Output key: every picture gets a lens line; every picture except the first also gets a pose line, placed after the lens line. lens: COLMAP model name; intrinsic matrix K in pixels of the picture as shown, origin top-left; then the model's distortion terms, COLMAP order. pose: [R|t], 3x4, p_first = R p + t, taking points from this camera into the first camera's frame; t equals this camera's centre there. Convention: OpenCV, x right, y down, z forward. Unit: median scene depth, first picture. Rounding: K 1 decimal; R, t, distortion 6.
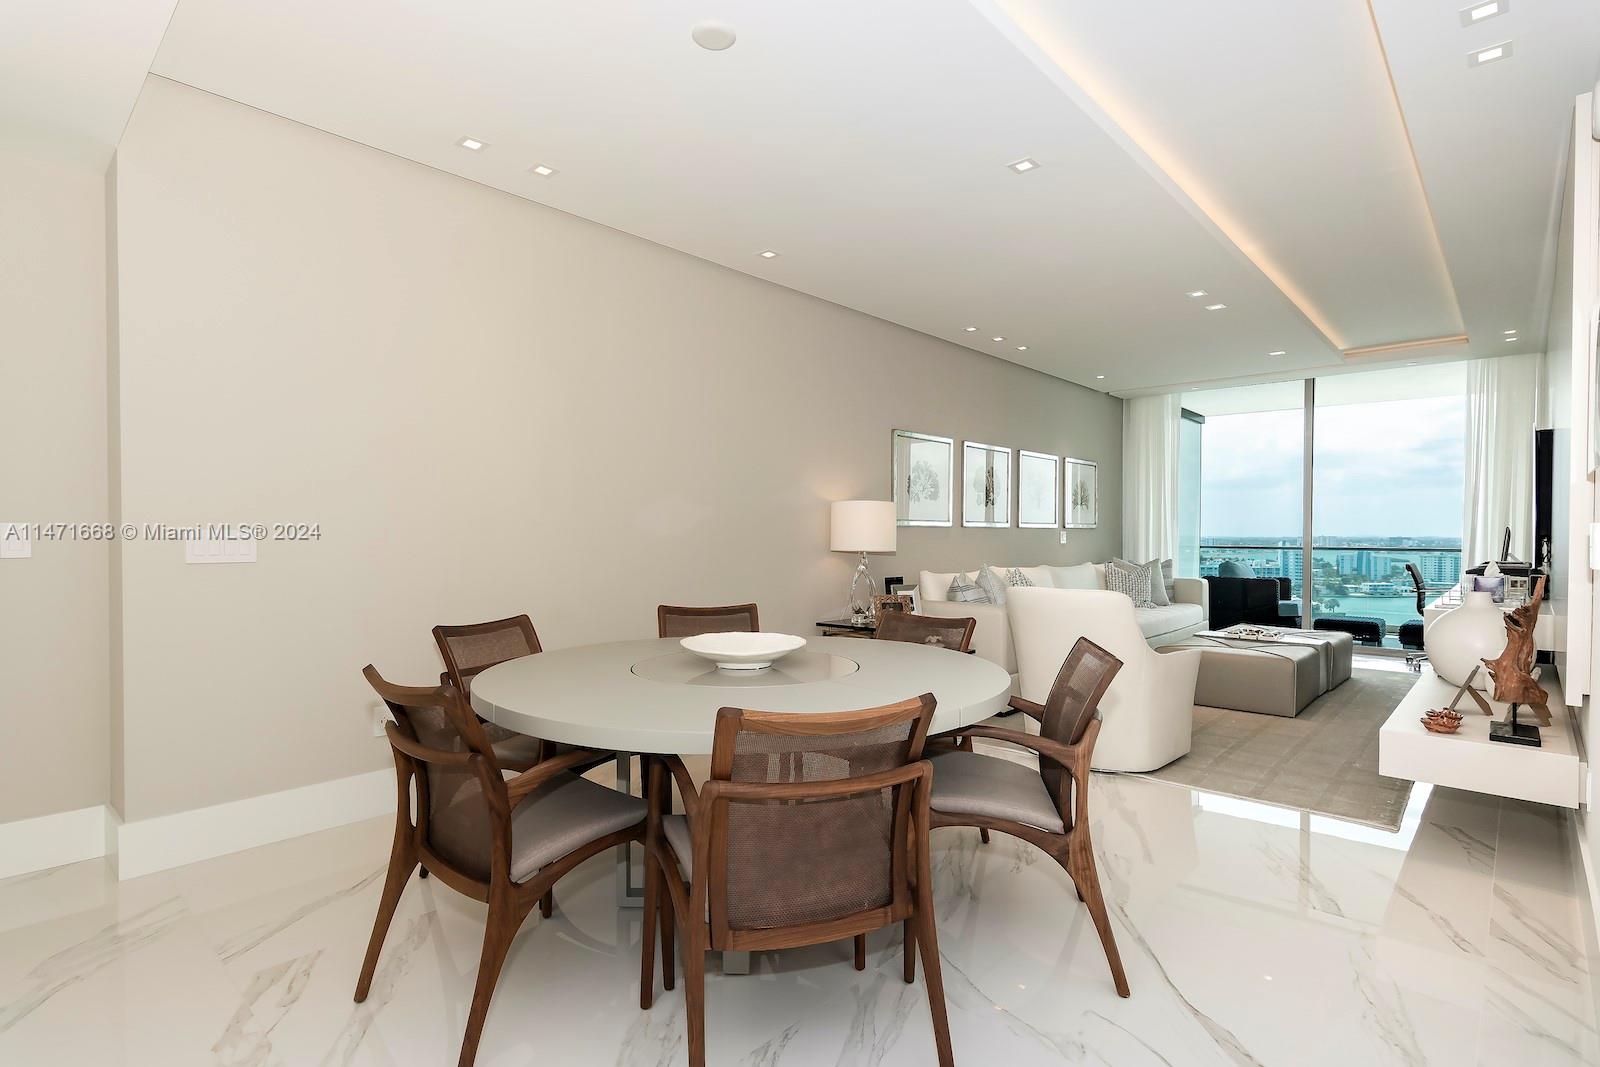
lens RADIAL K [[798.2, 0, 794.9], [0, 798.2, 528.6], [0, 0, 1]] dist [-0.003412, -0.000868]
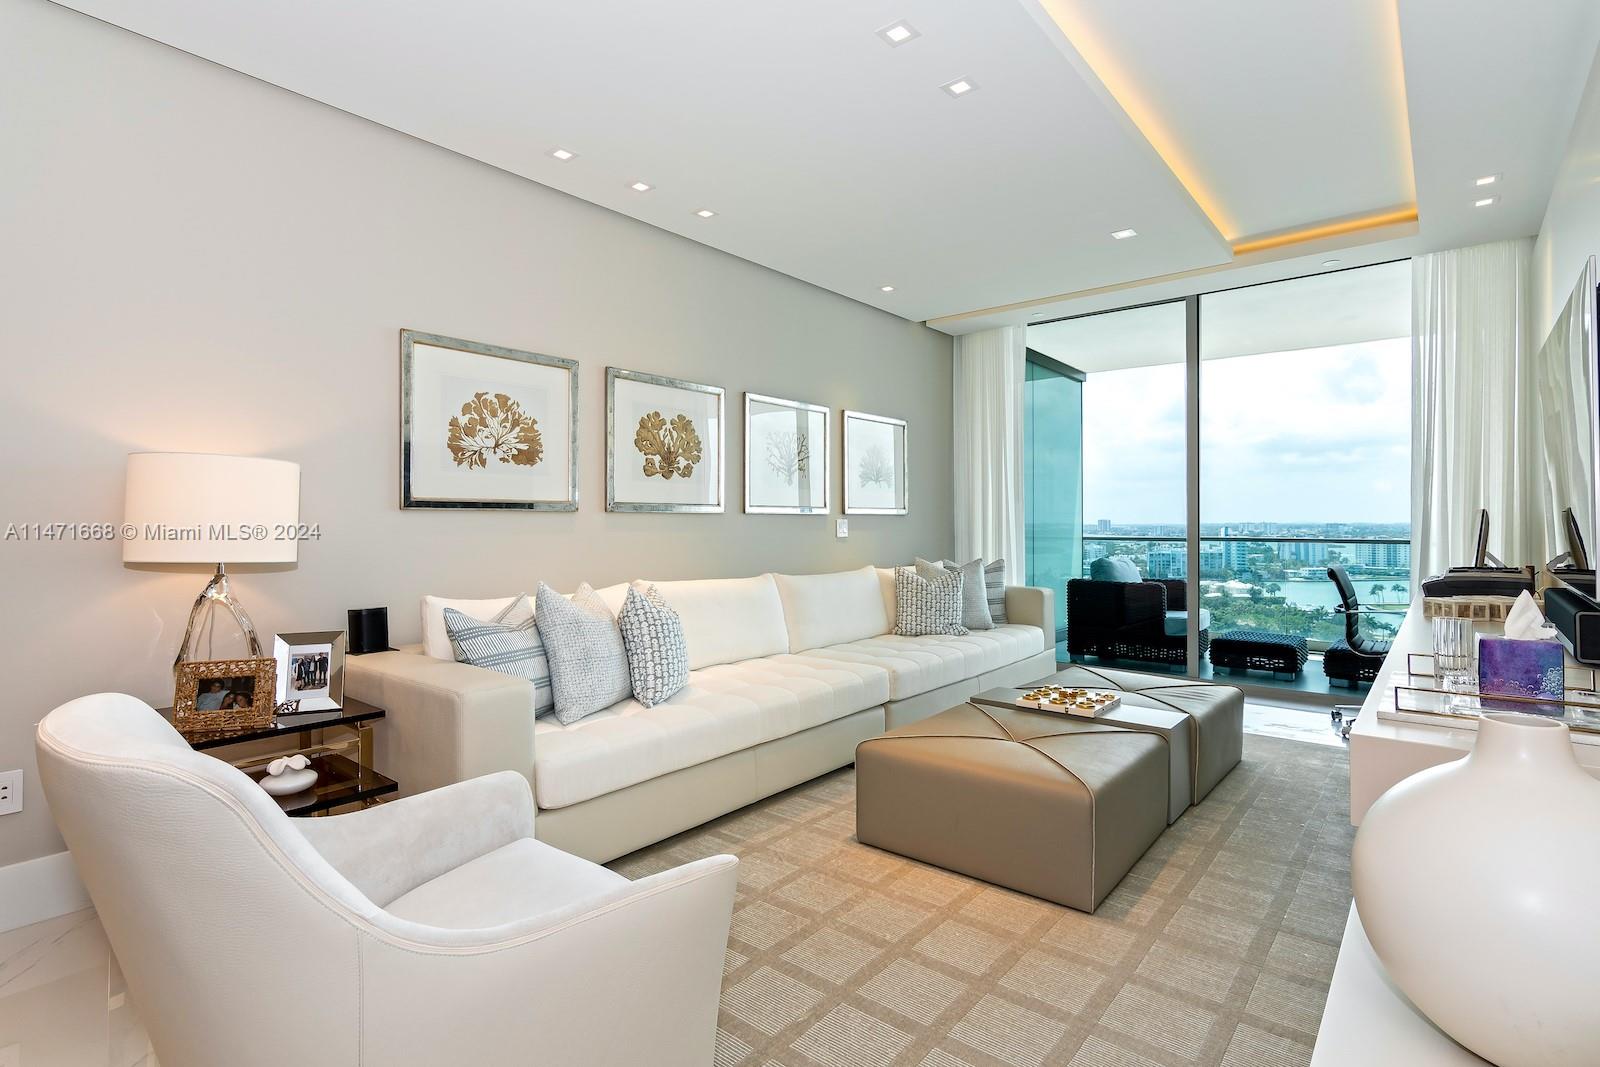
lens RADIAL K [[796.3, 0, 810.6], [0, 796.3, 527.4], [0, 0, 1]] dist [-0.000402, 0.000034]
pose [[0.997887, -0.004105, 0.064839, 0.243456], [0.003201, 0.999896, 0.014034, 0.000966], [-0.064889, -0.013797, 0.997797, 0.305614]]
